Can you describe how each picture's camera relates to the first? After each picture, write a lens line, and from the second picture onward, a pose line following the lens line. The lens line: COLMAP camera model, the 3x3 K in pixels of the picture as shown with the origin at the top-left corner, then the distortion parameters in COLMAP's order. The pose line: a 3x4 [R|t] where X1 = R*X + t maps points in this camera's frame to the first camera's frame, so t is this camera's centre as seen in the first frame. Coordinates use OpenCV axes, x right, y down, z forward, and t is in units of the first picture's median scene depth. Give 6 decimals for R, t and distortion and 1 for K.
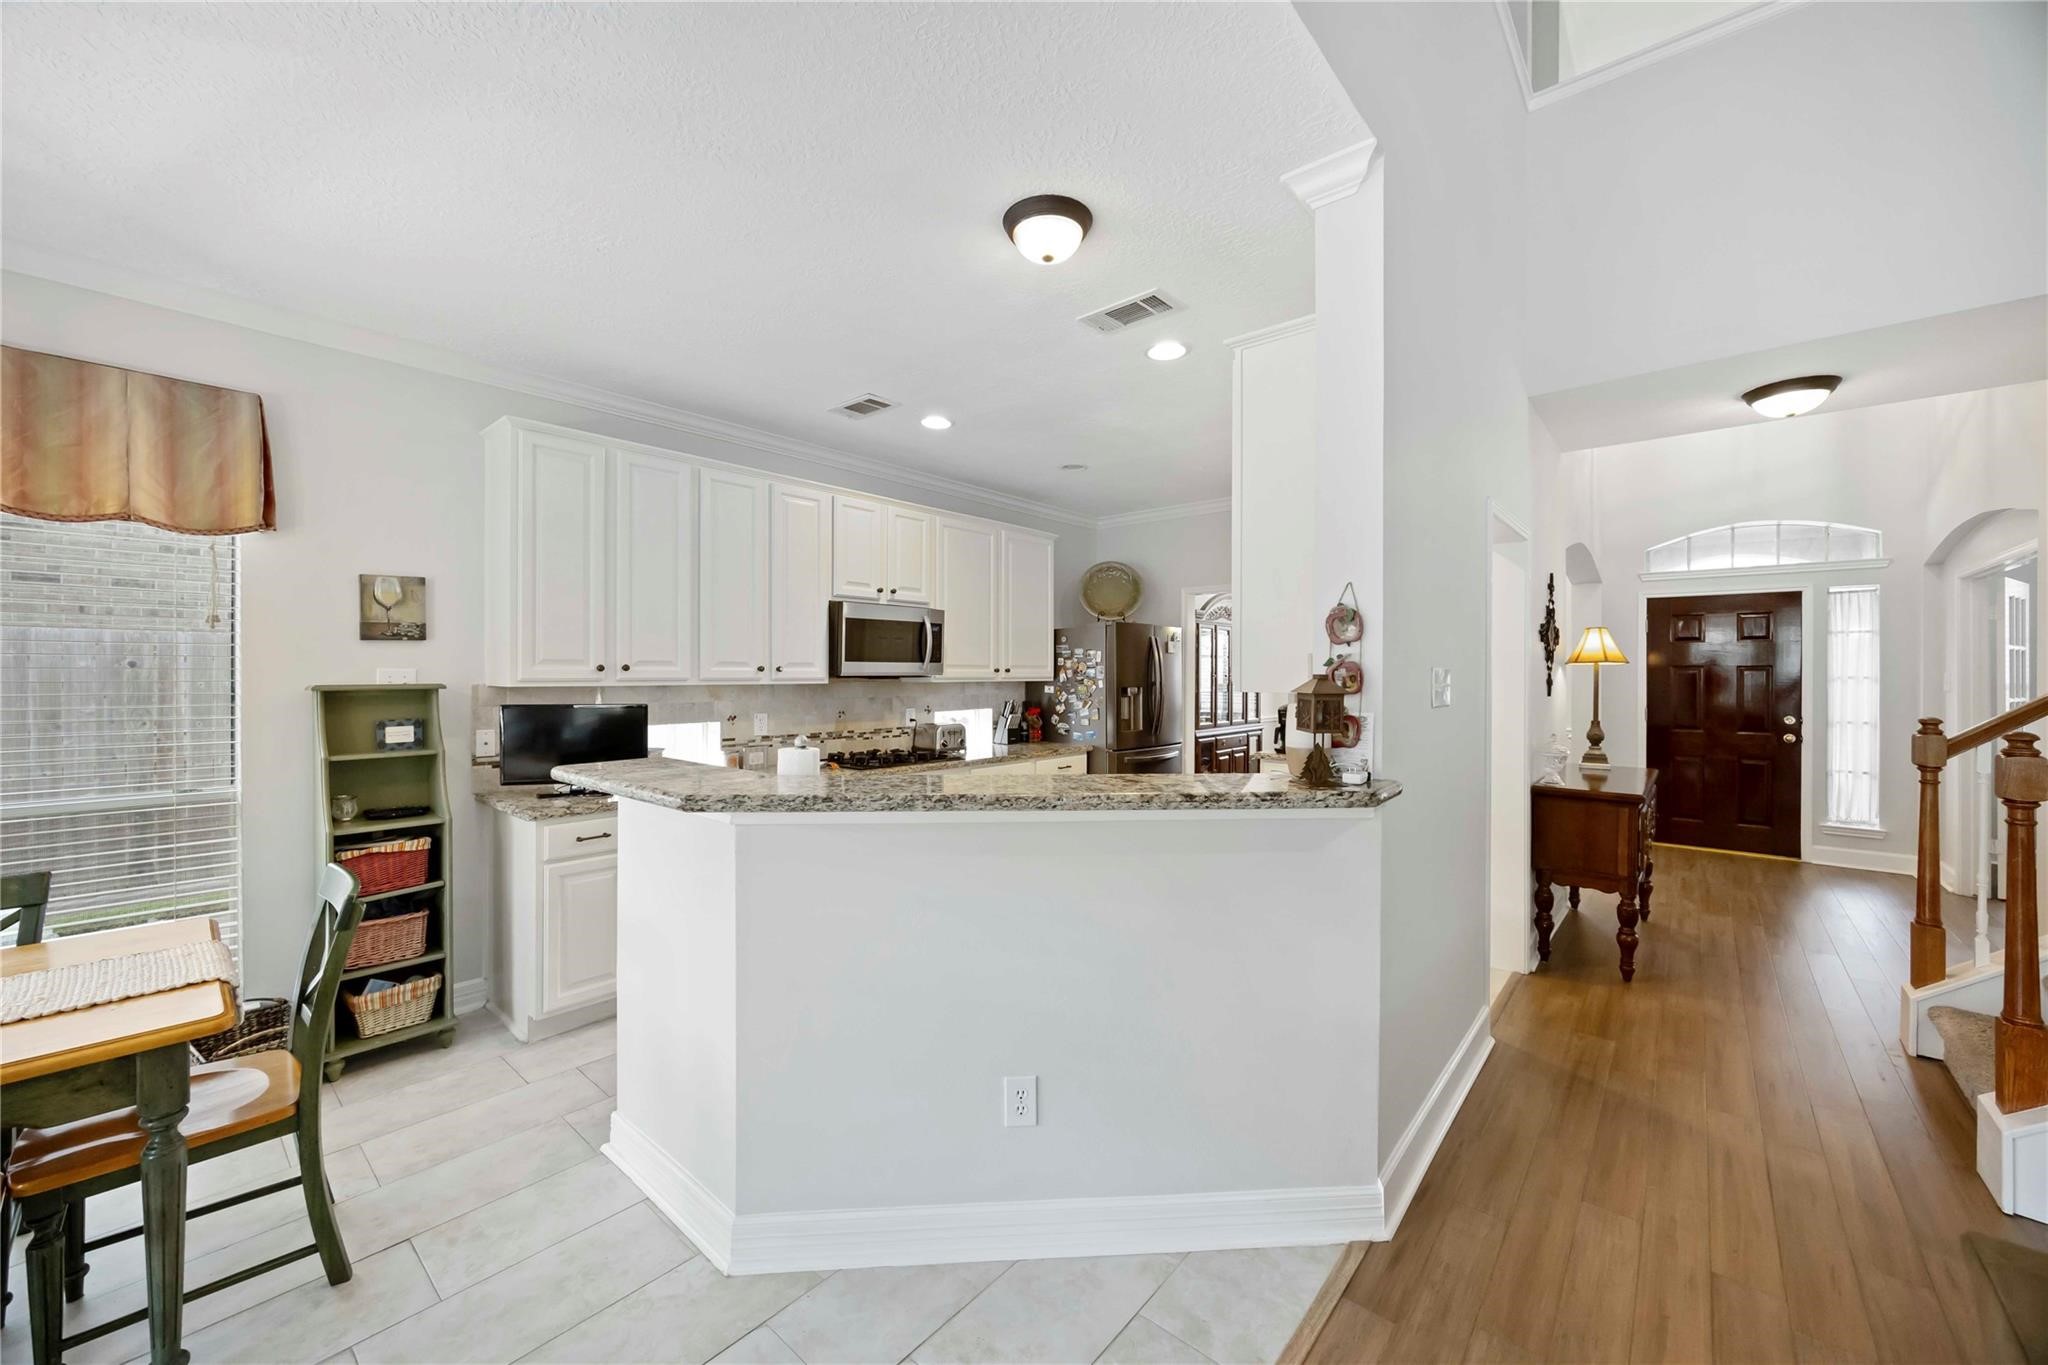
lens RADIAL K [[780.3, 0, 1021.5], [0, 780.3, 671.8], [0, 0, 1]] dist [-0.009160, 0.000204]
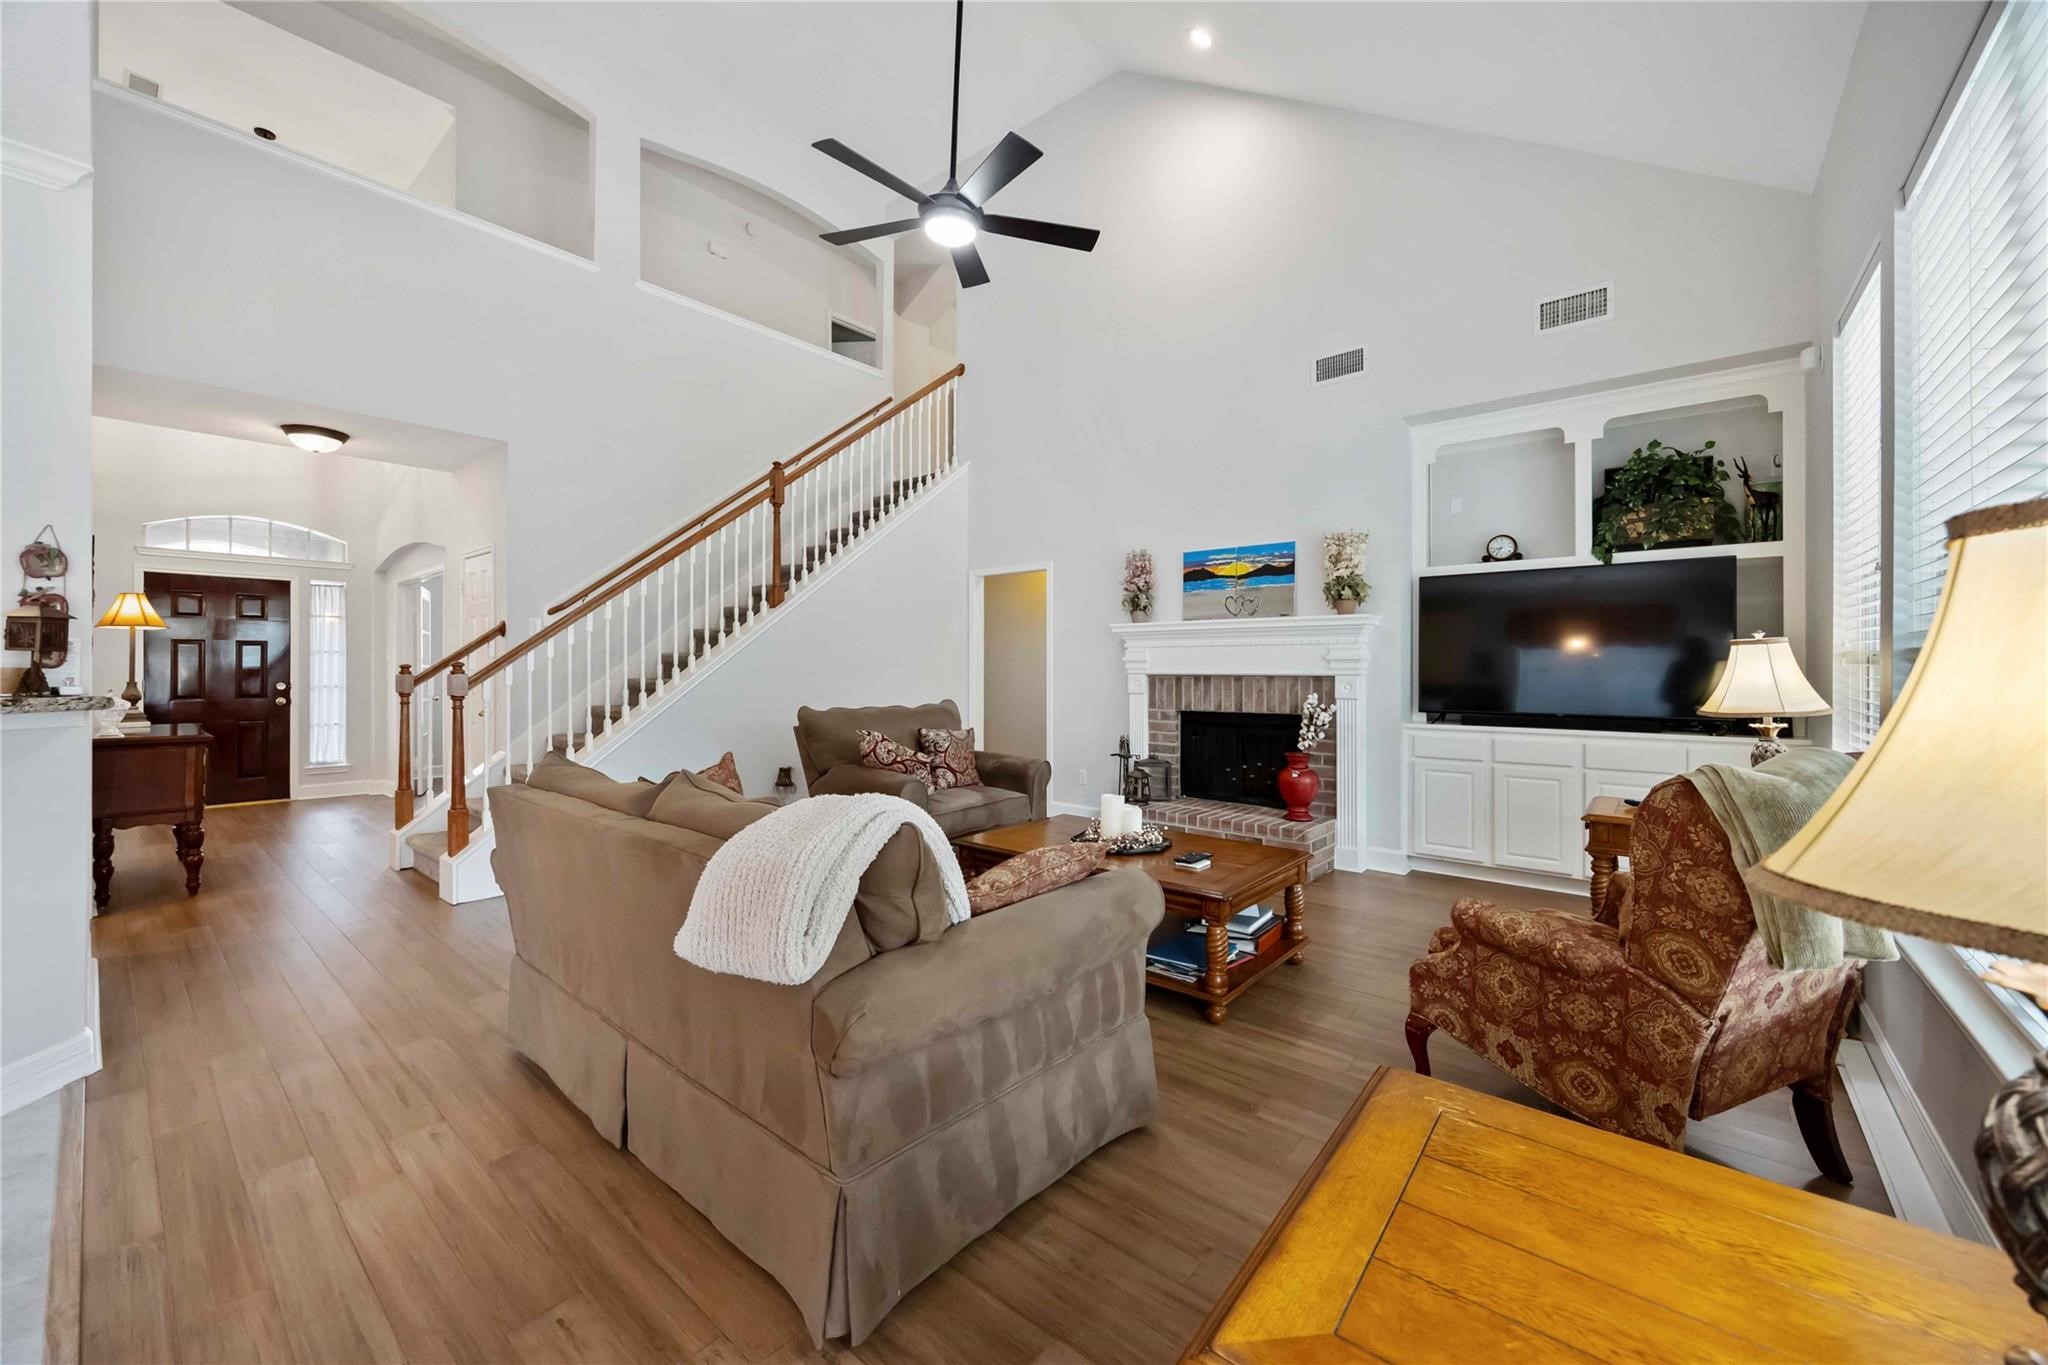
lens RADIAL K [[780.3, 0, 1021.5], [0, 780.3, 671.8], [0, 0, 1]] dist [-0.009160, 0.000204]
pose [[-0.021550, -0.005366, 0.999753, -0.293780], [-0.002316, 0.999983, 0.005317, 0.036502], [-0.999765, -0.002201, -0.021562, -0.163857]]
